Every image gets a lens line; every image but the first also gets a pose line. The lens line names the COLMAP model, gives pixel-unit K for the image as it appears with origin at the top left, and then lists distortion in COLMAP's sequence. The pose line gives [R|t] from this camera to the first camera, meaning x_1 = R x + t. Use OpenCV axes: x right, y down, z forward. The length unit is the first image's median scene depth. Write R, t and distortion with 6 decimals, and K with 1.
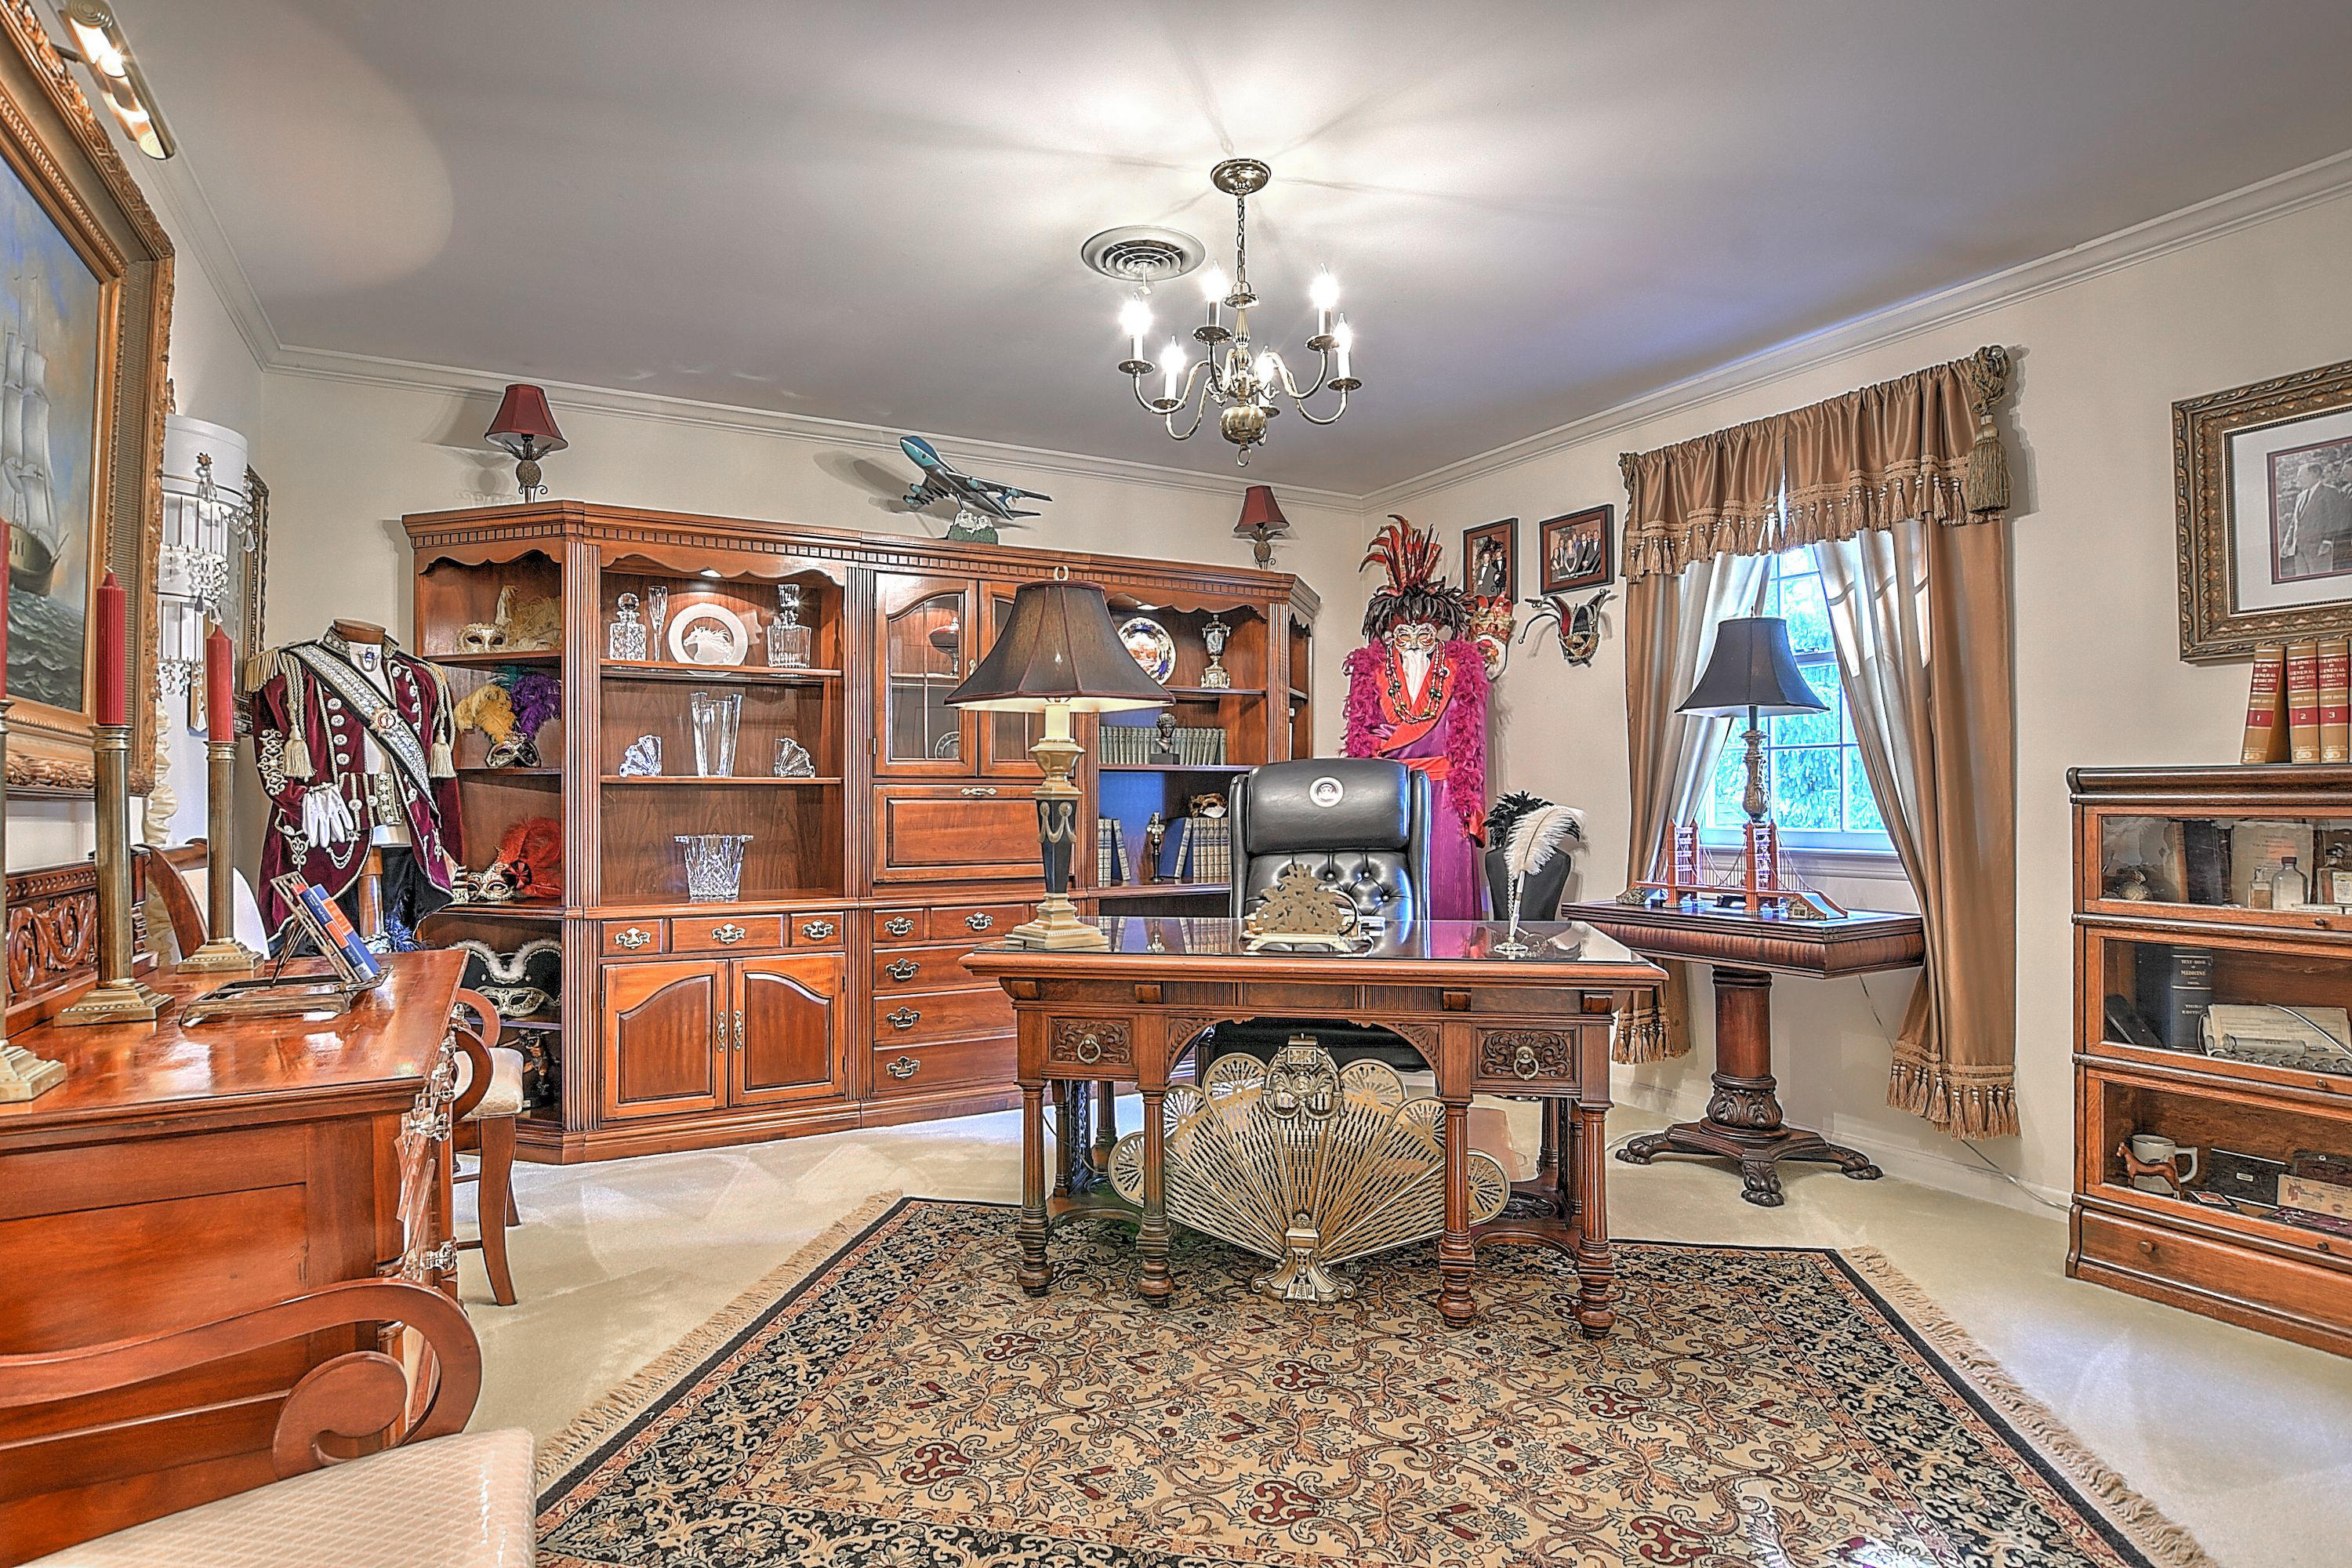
lens RADIAL K [[1208.2, 0, 1162.5], [0, 1208.2, 789.3], [0, 0, 1]] dist [-0.023904, 0.003397]
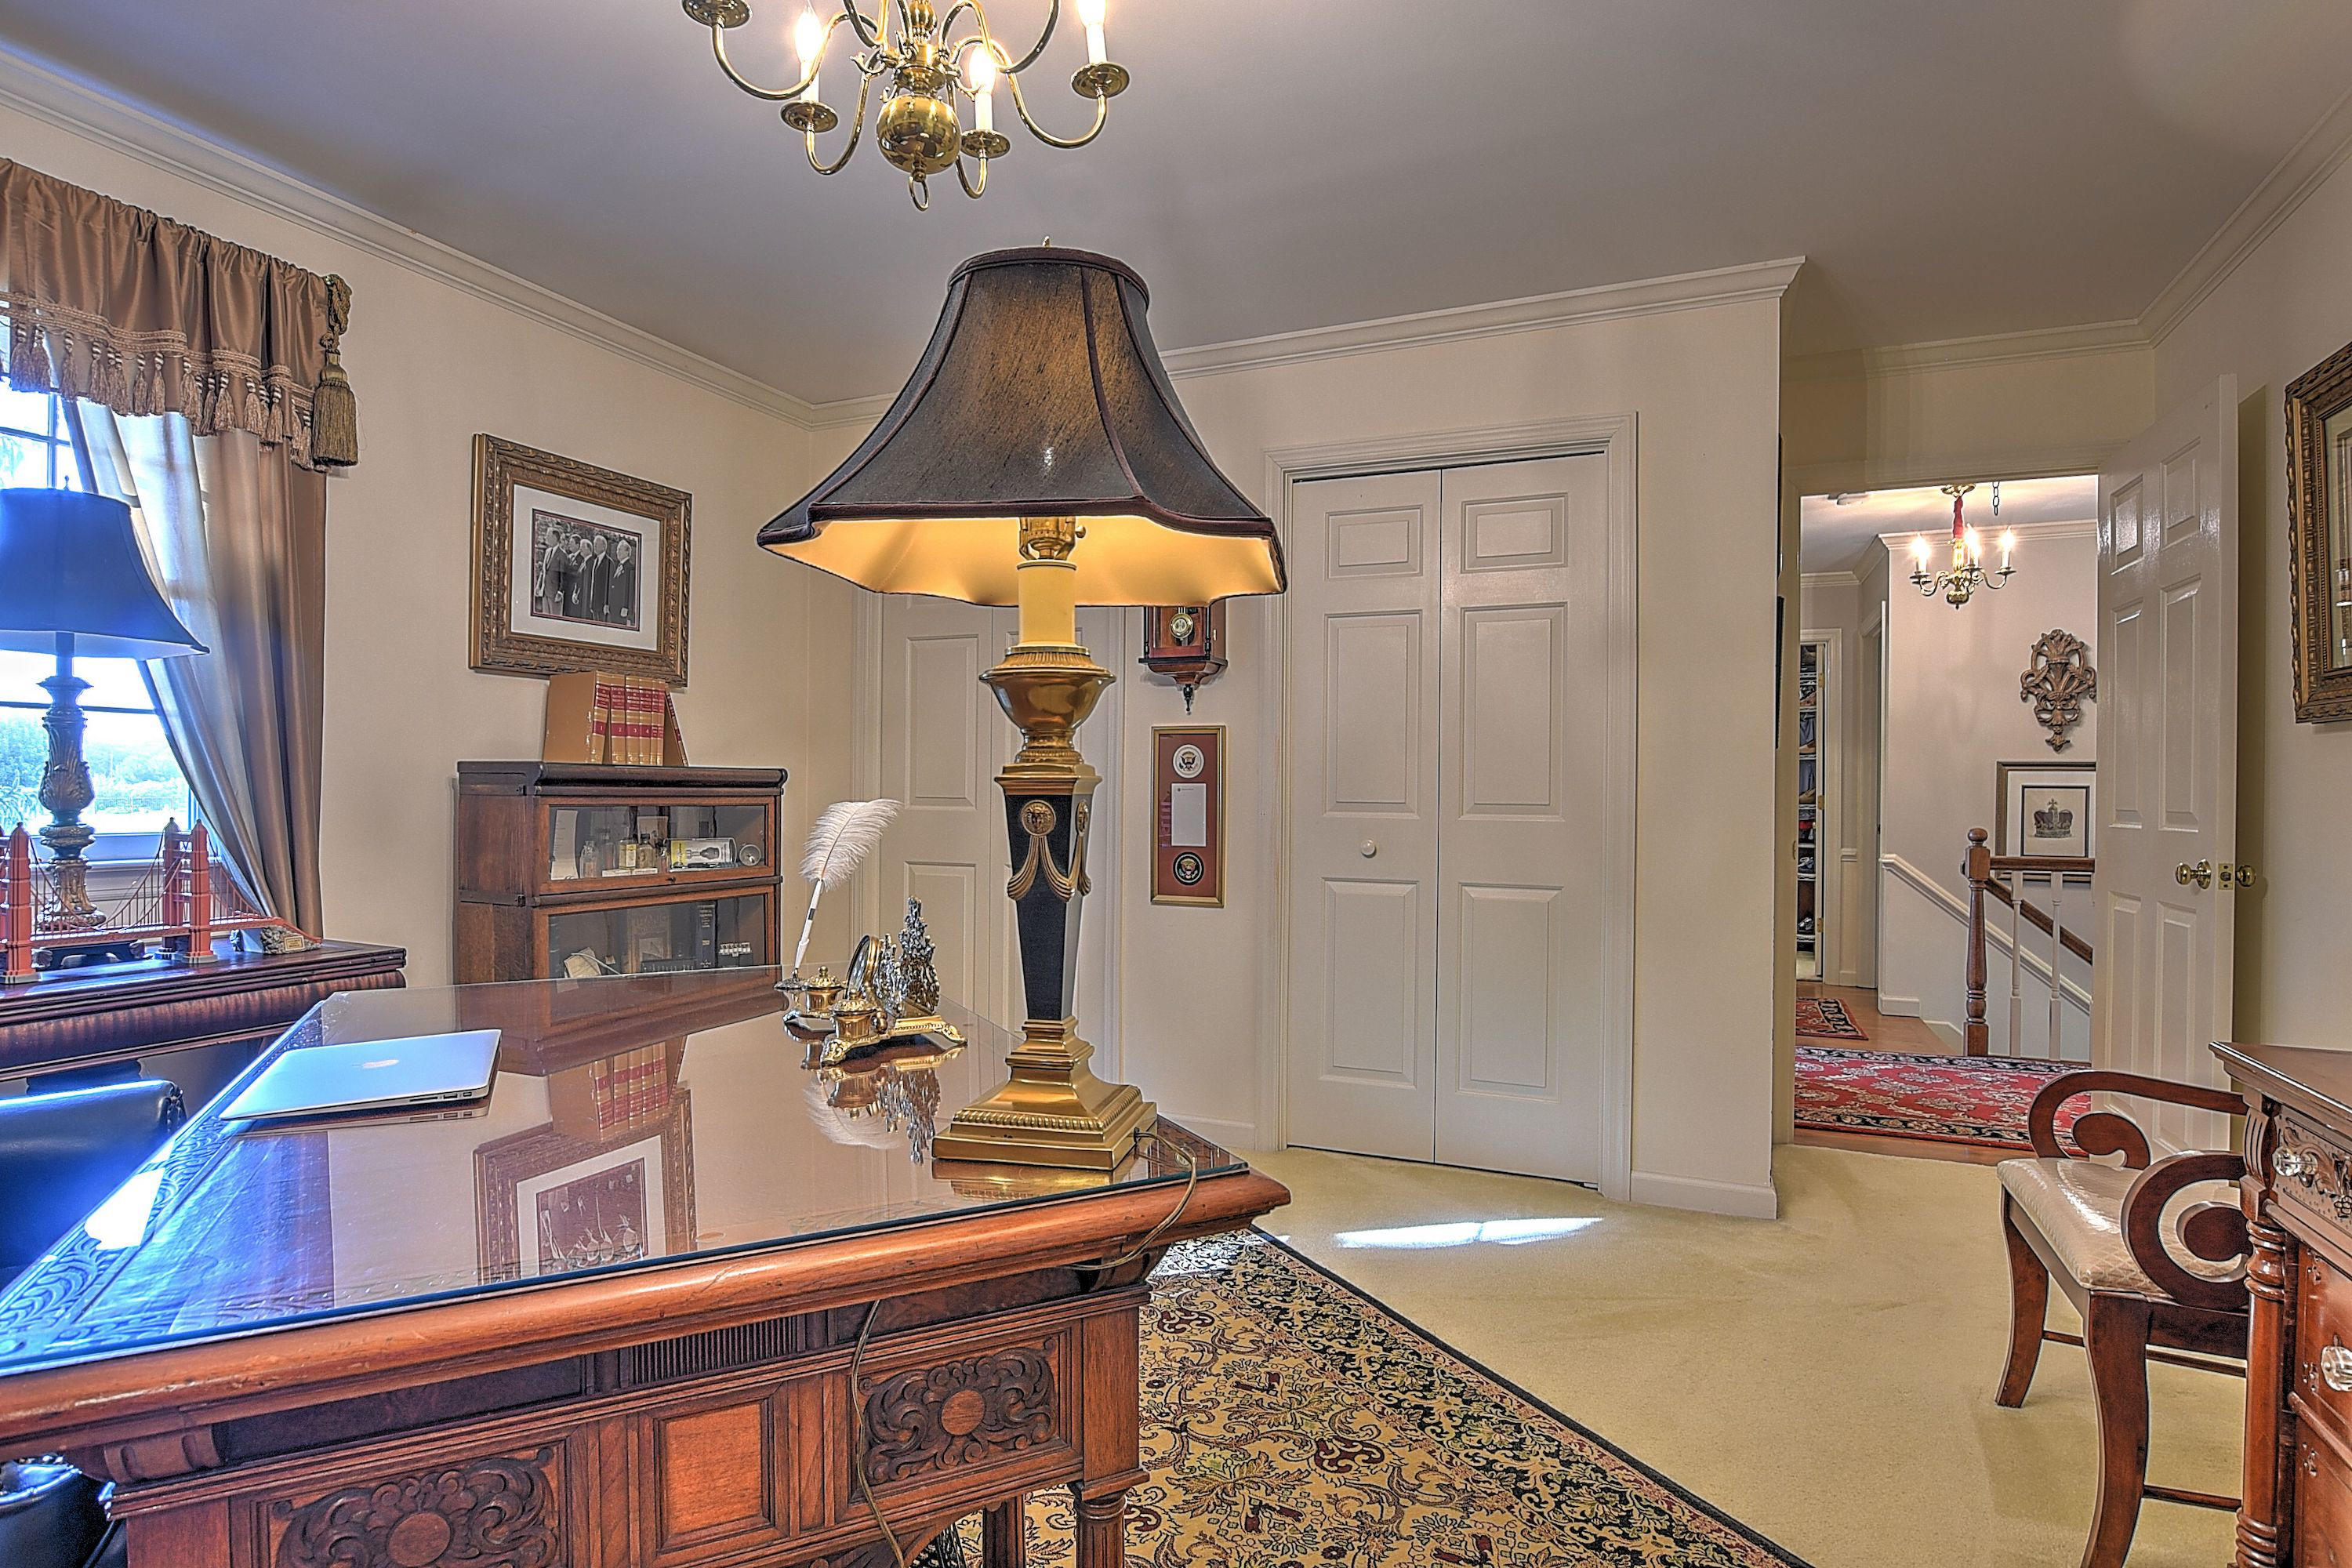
lens RADIAL K [[1208.2, 0, 1159.2], [0, 1208.2, 788.5], [0, 0, 1]] dist [-0.023904, 0.003397]
pose [[-0.604183, -0.000929, 0.796845, -0.445023], [-0.018365, 0.999750, -0.012760, 0.009823], [-0.796634, -0.022343, -0.604049, 1.218797]]
